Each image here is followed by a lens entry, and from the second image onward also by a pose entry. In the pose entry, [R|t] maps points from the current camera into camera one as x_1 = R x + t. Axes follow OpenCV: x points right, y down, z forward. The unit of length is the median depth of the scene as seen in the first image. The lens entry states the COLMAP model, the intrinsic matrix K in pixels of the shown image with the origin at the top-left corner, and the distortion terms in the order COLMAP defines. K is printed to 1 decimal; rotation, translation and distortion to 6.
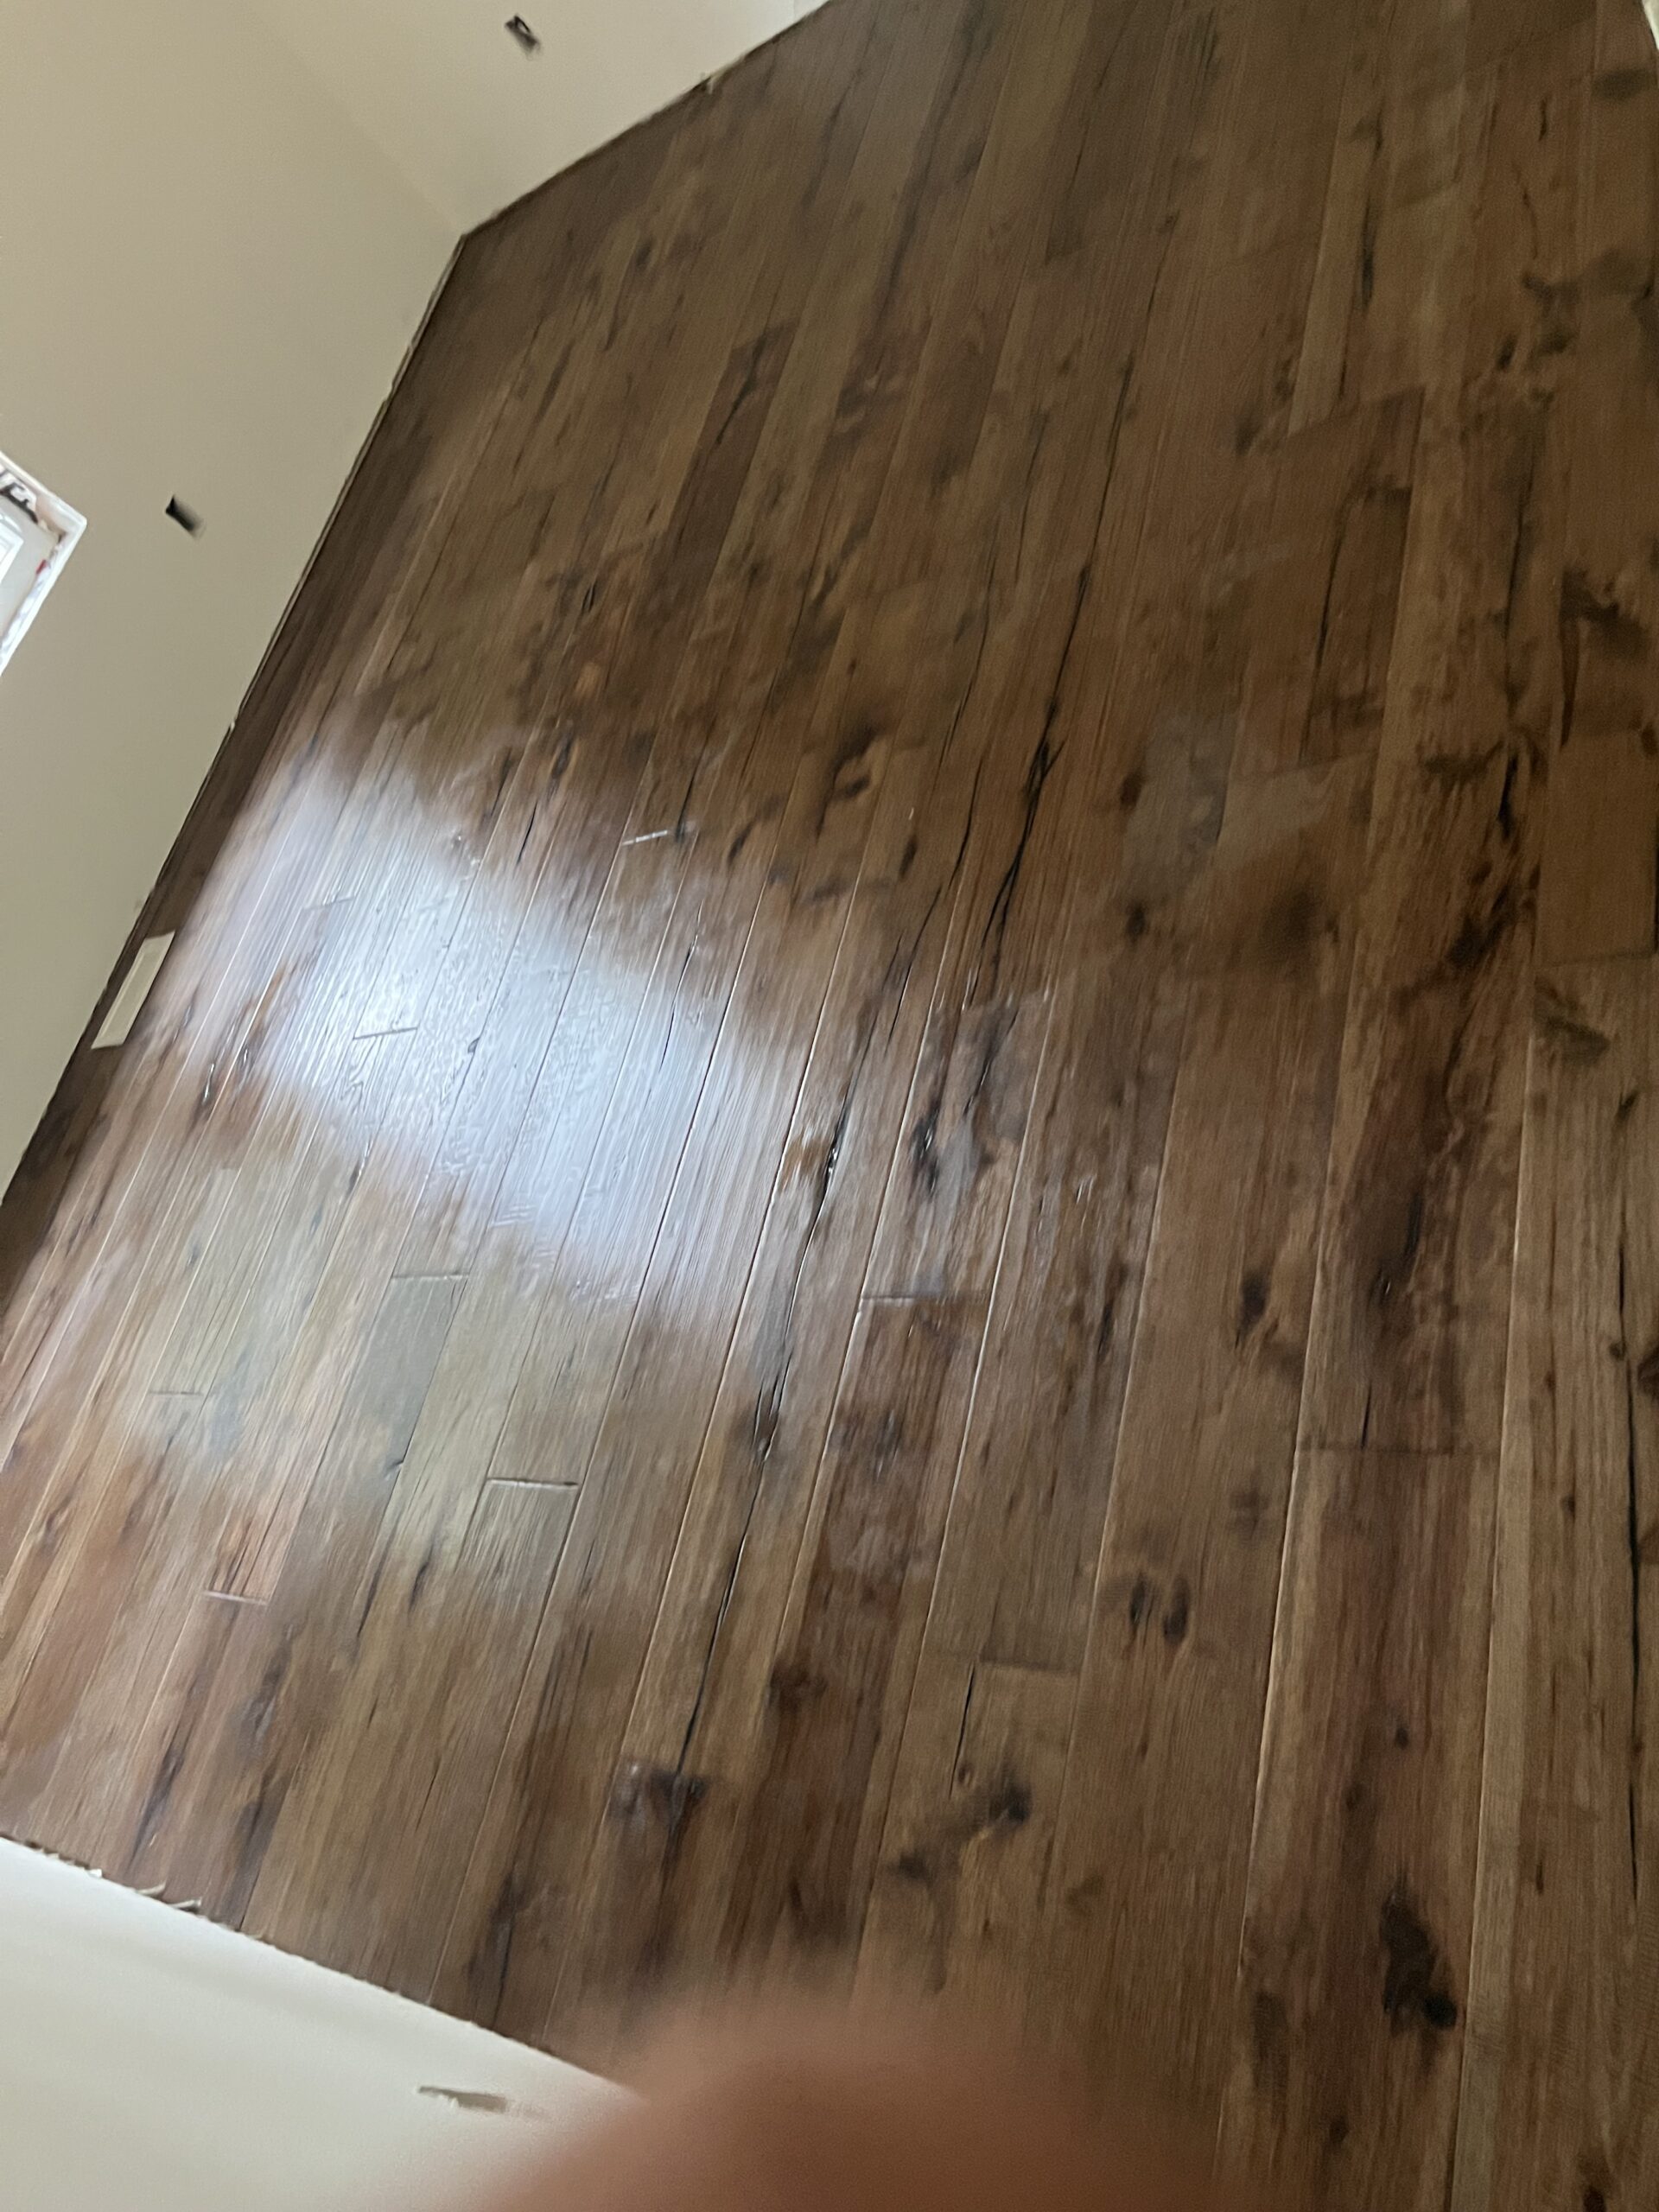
lens RADIAL K [[1669.5, 0, 829.5], [0, 1669.5, 1106.0], [0, 0, 1]] dist [0.053983, -0.063043]
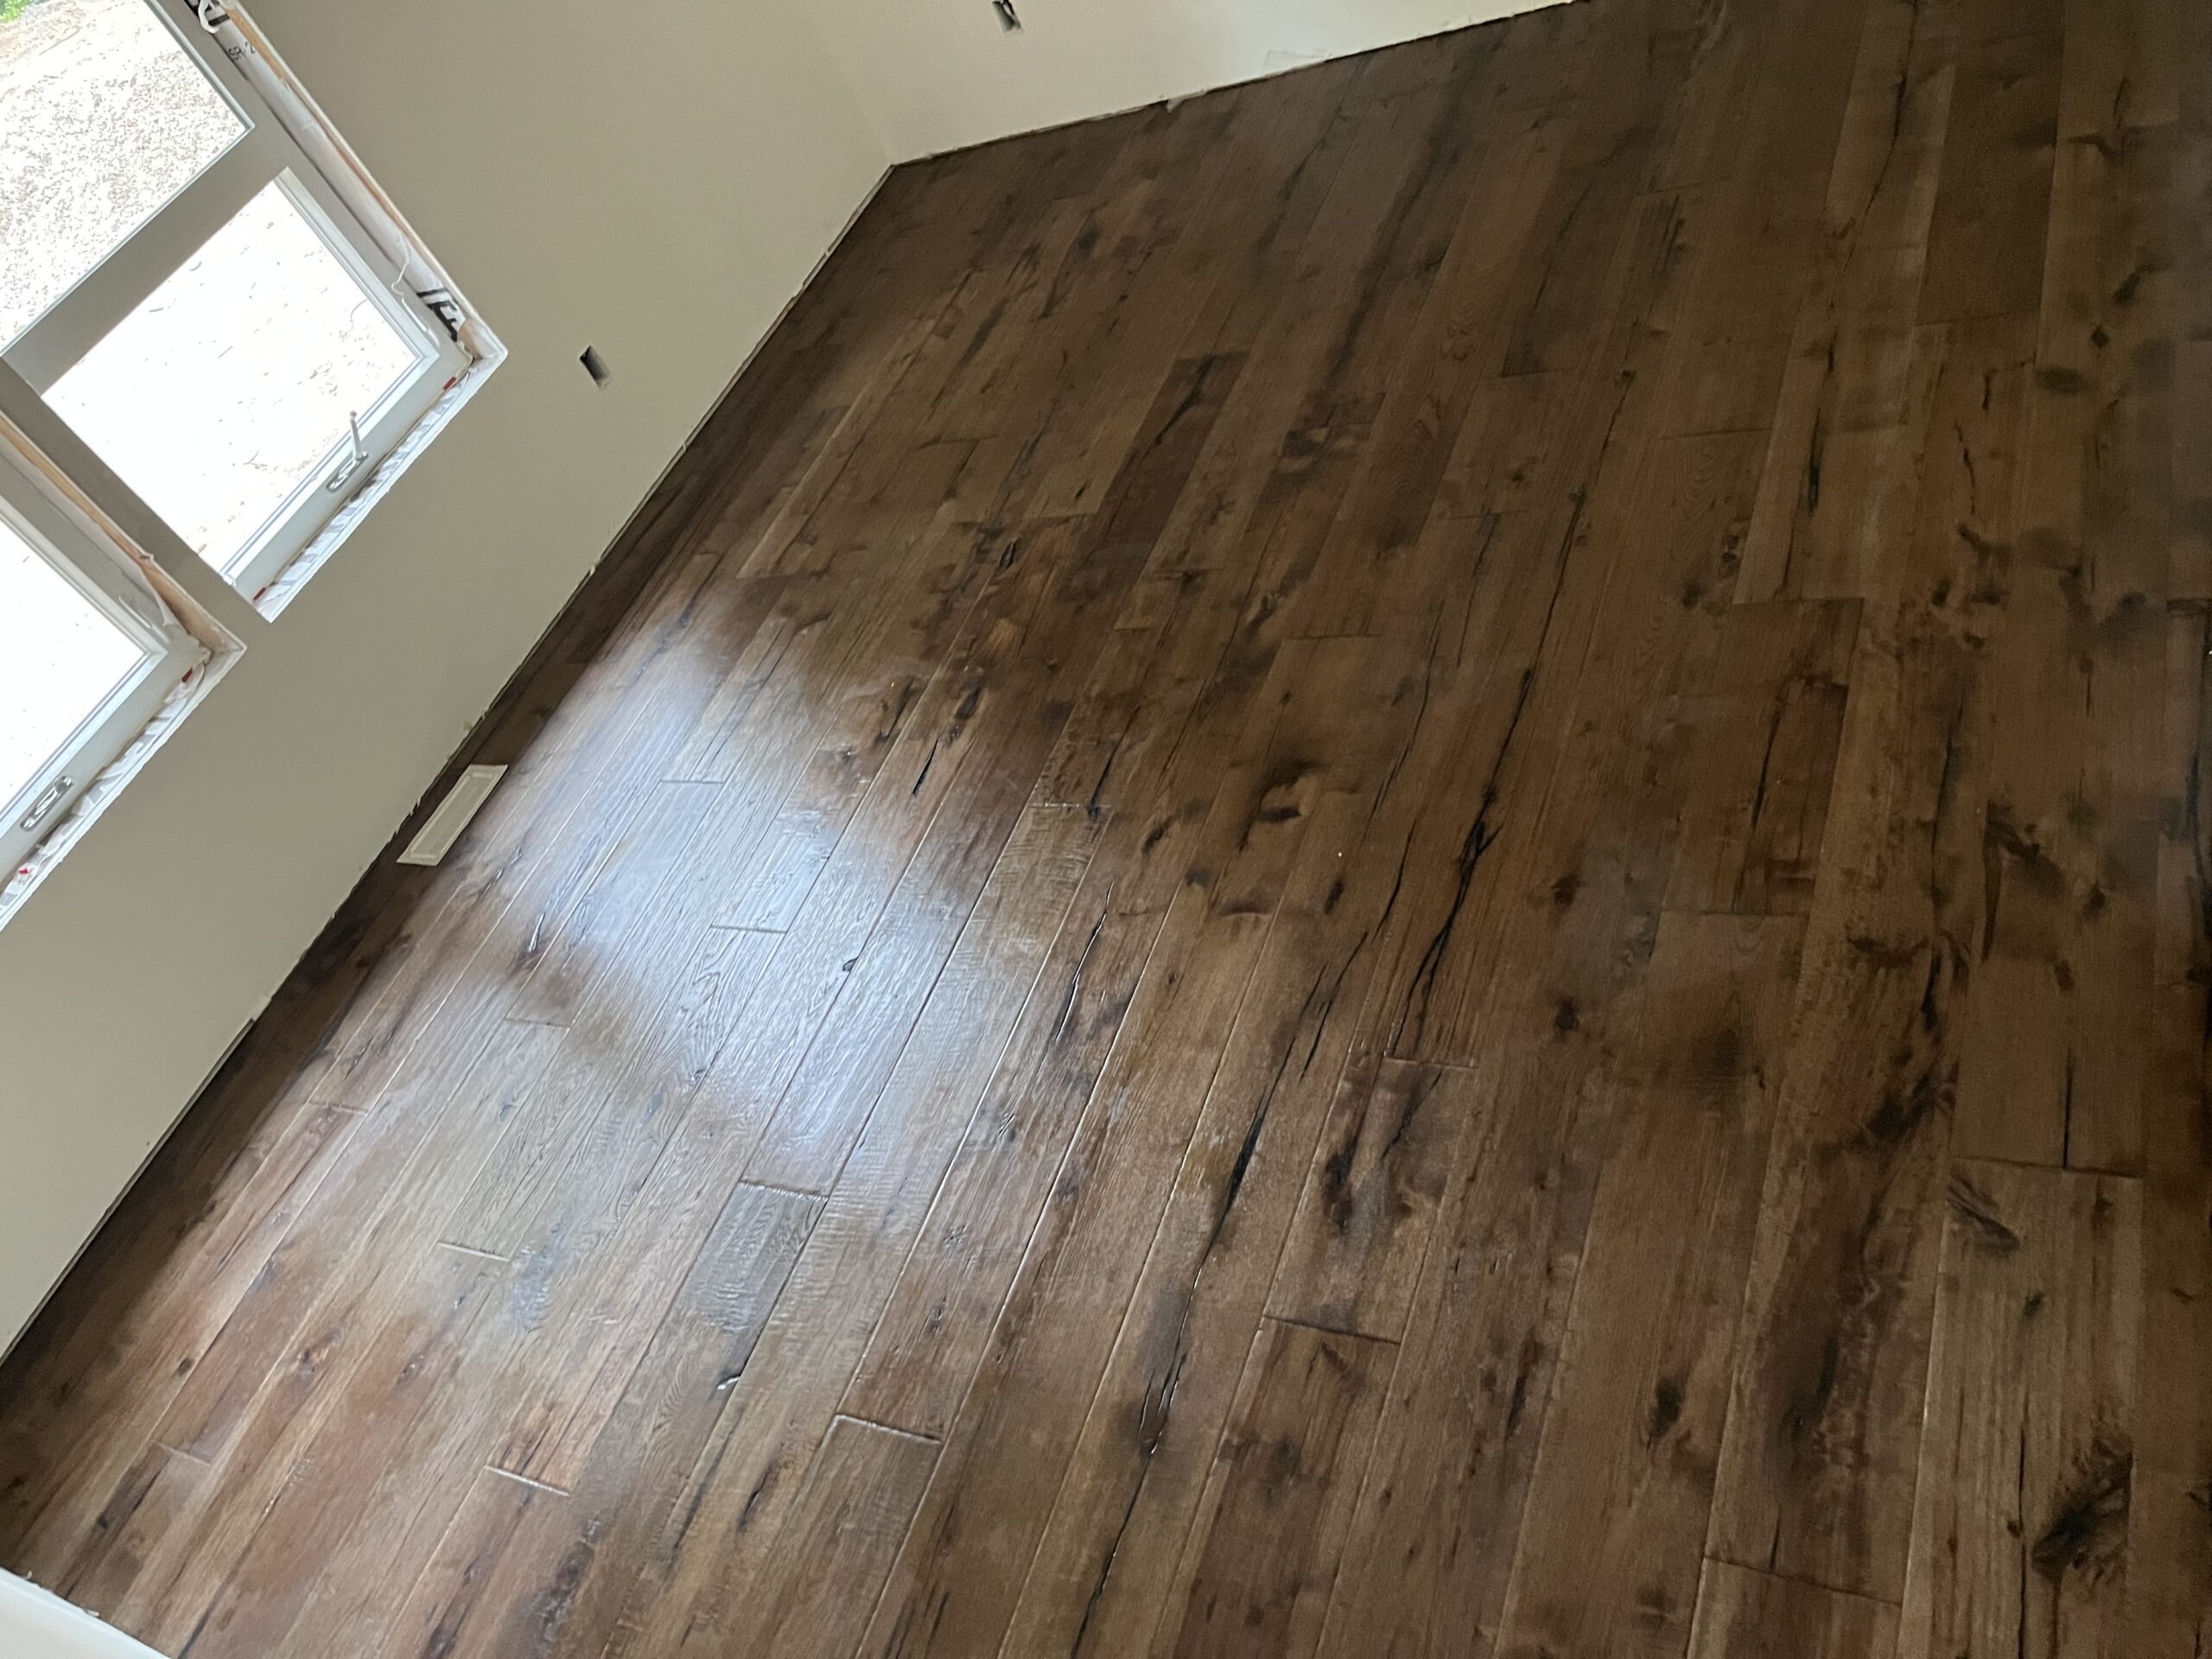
lens RADIAL K [[1669.5, 0, 1108.2], [0, 1669.5, 860.6], [0, 0, 1]] dist [0.053983, -0.063043]
pose [[0.971953, 0.209492, 0.106867, -0.221130], [-0.200007, 0.975374, -0.092967, -0.042338], [-0.123711, 0.068985, 0.989917, -0.052944]]
